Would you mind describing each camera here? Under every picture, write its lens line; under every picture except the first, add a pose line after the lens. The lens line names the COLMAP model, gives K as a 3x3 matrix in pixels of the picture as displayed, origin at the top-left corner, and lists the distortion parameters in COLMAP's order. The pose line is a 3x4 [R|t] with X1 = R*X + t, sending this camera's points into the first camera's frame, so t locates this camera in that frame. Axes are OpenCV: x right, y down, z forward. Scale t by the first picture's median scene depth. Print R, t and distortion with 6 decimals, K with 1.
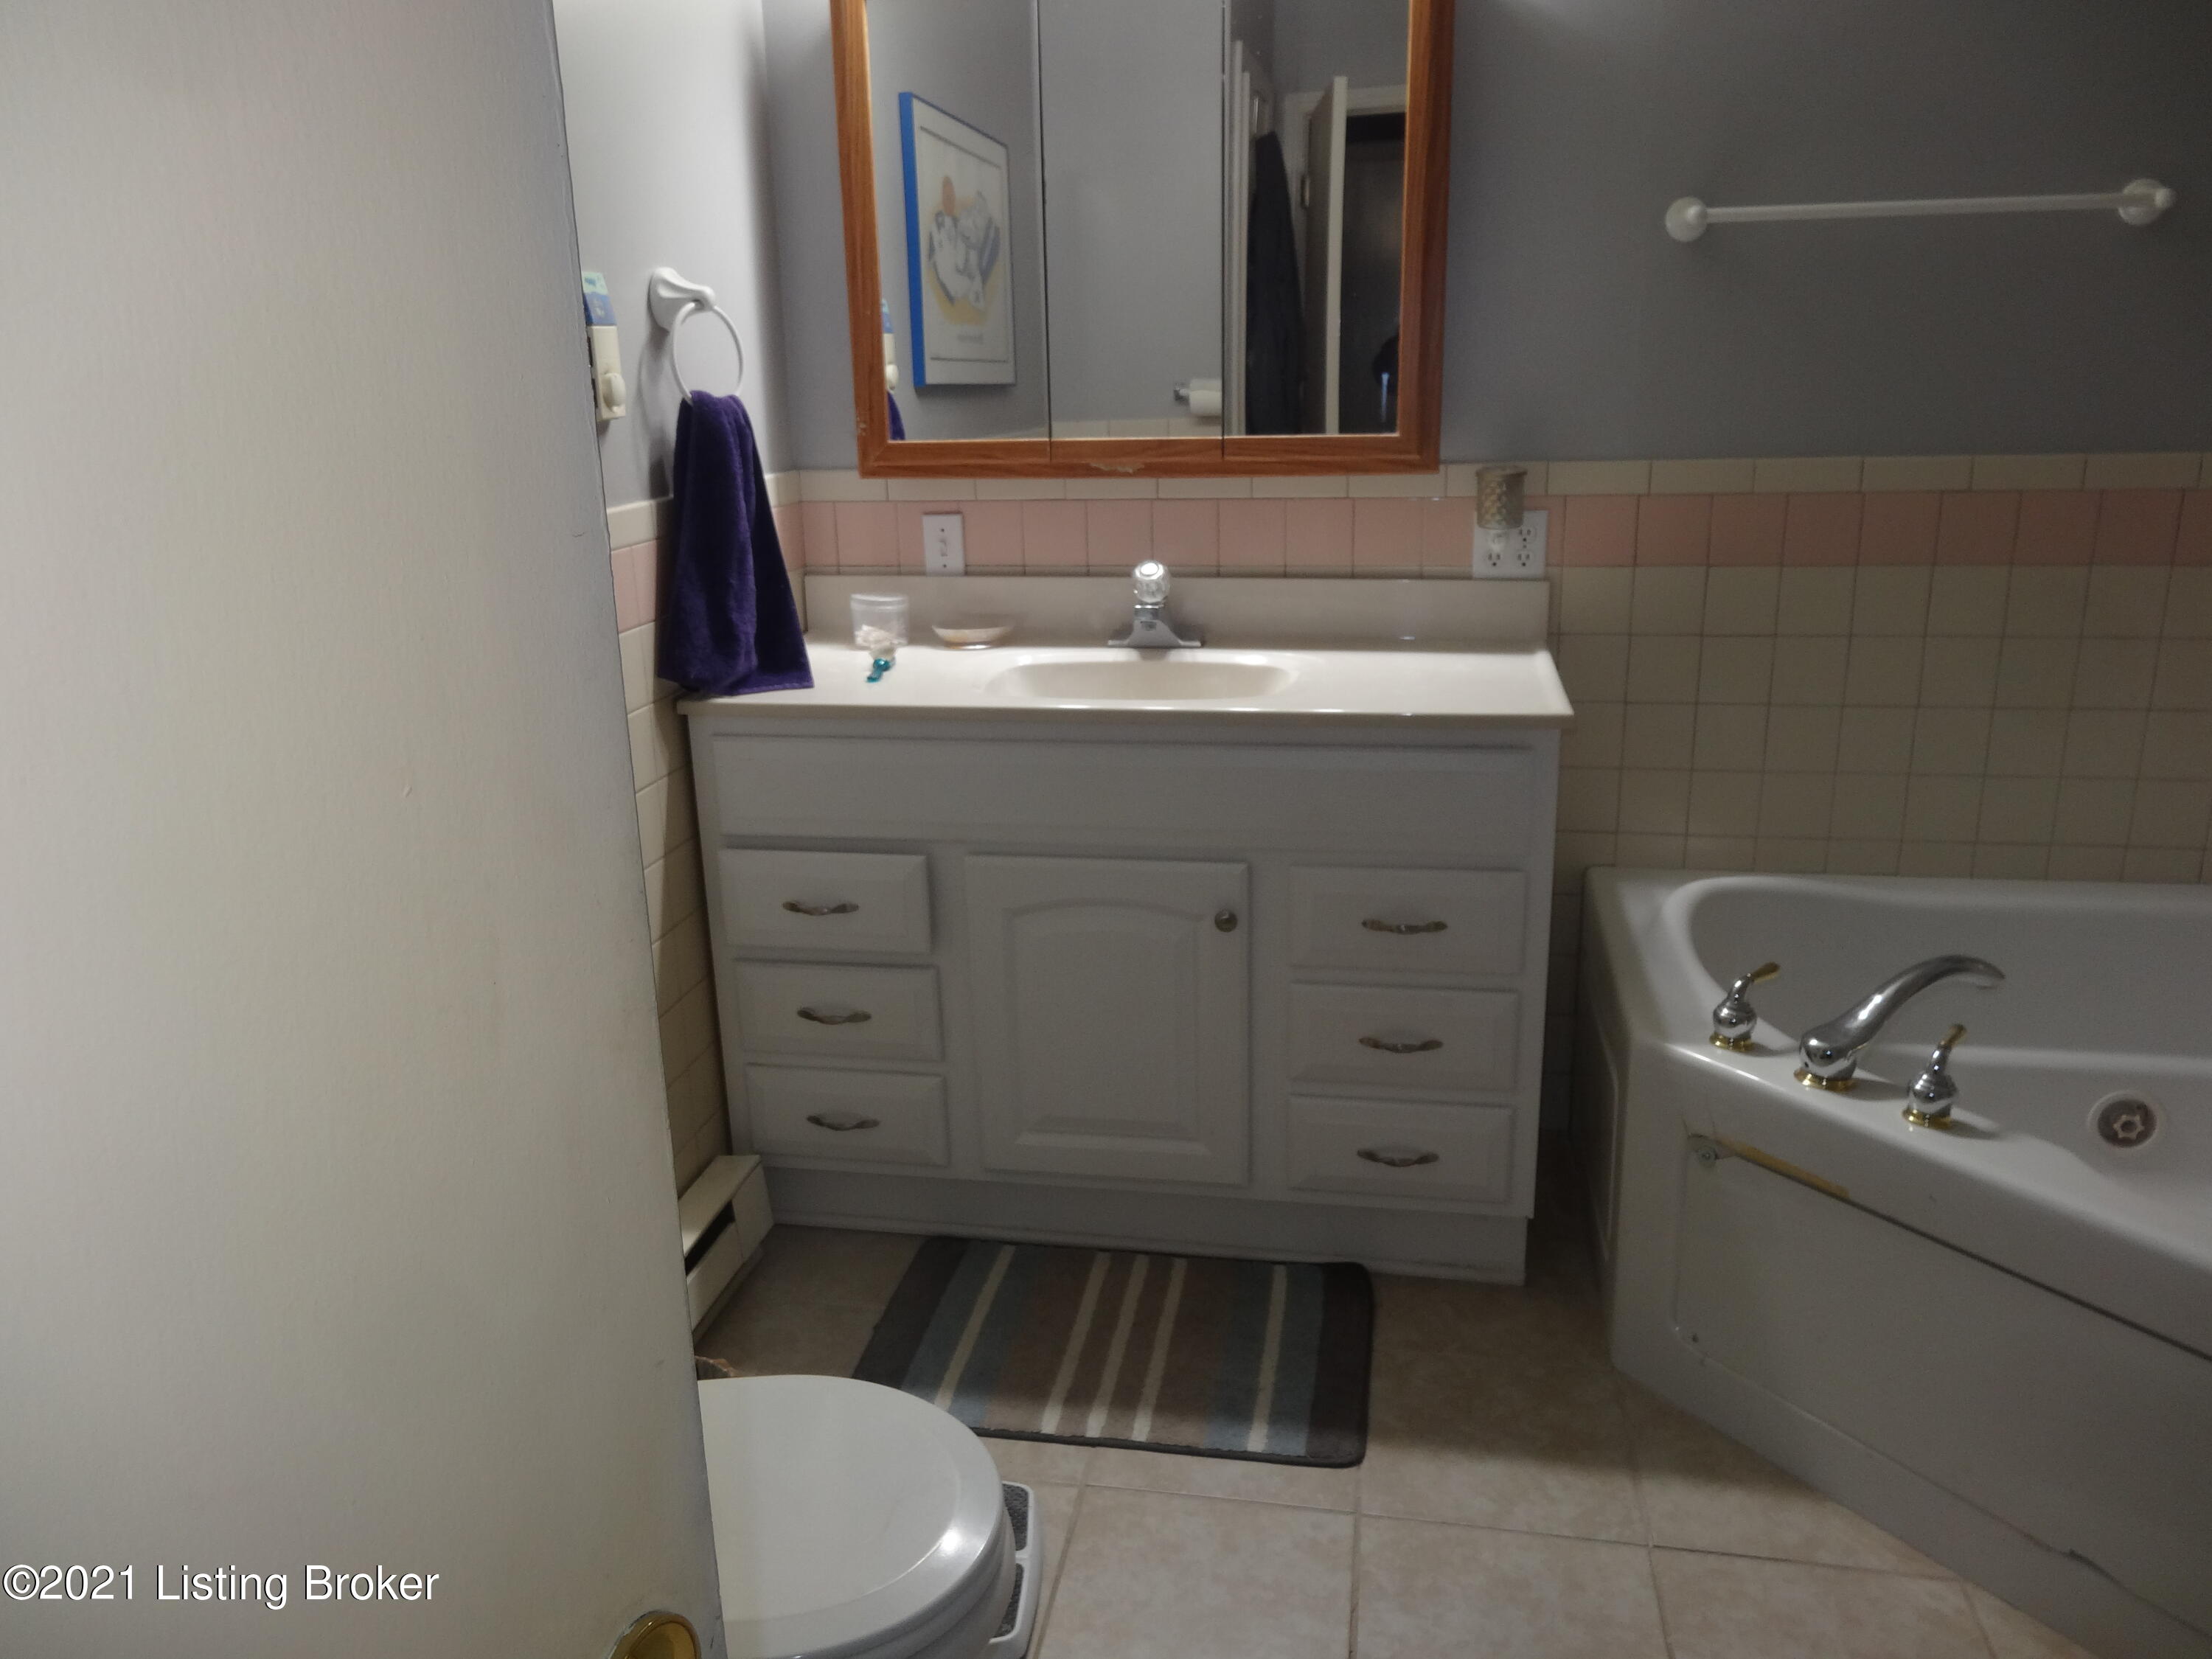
lens RADIAL K [[1617.5, 0, 1106.0], [0, 1617.5, 829.5], [0, 0, 1]] dist [-0.001242, 0.001655]
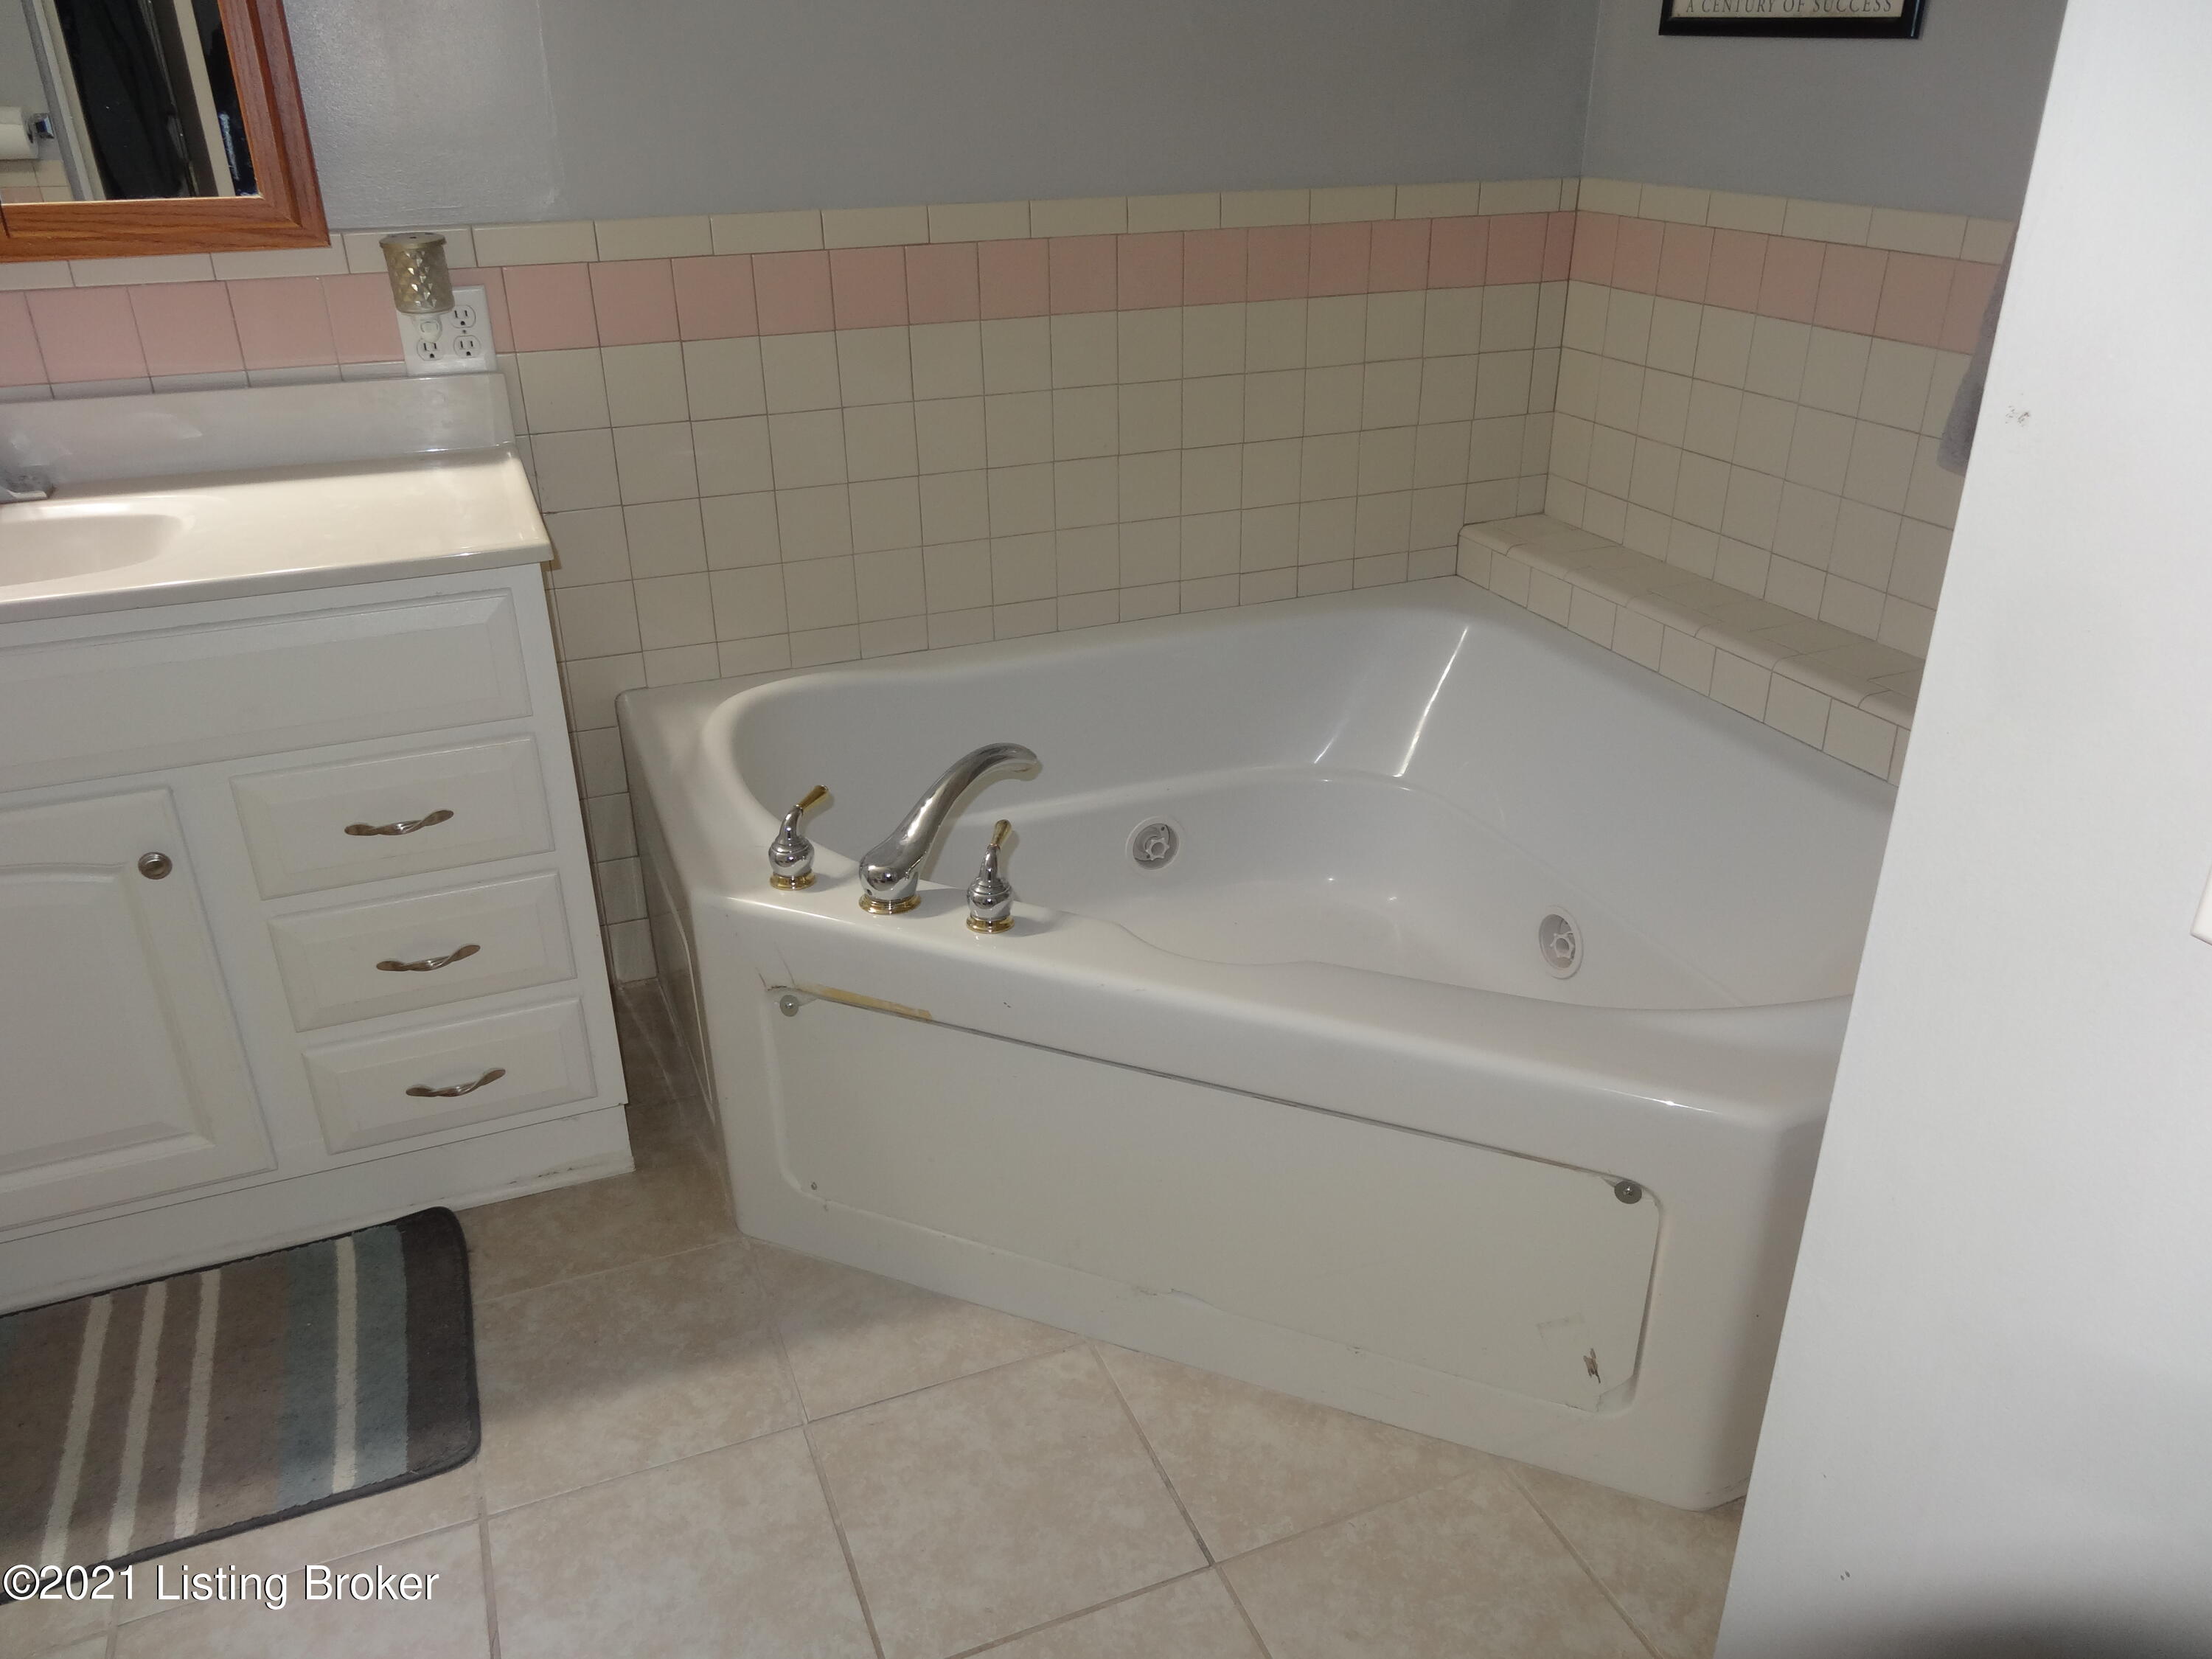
lens RADIAL K [[1630.4, 0, 1106.0], [0, 1630.4, 829.5], [0, 0, 1]] dist [0.002800, -0.003608]
pose [[0.839162, -0.218599, 0.498019, 0.074822], [0.143988, 0.972293, 0.184155, -0.039677], [-0.524476, -0.082827, 0.847387, 0.112812]]
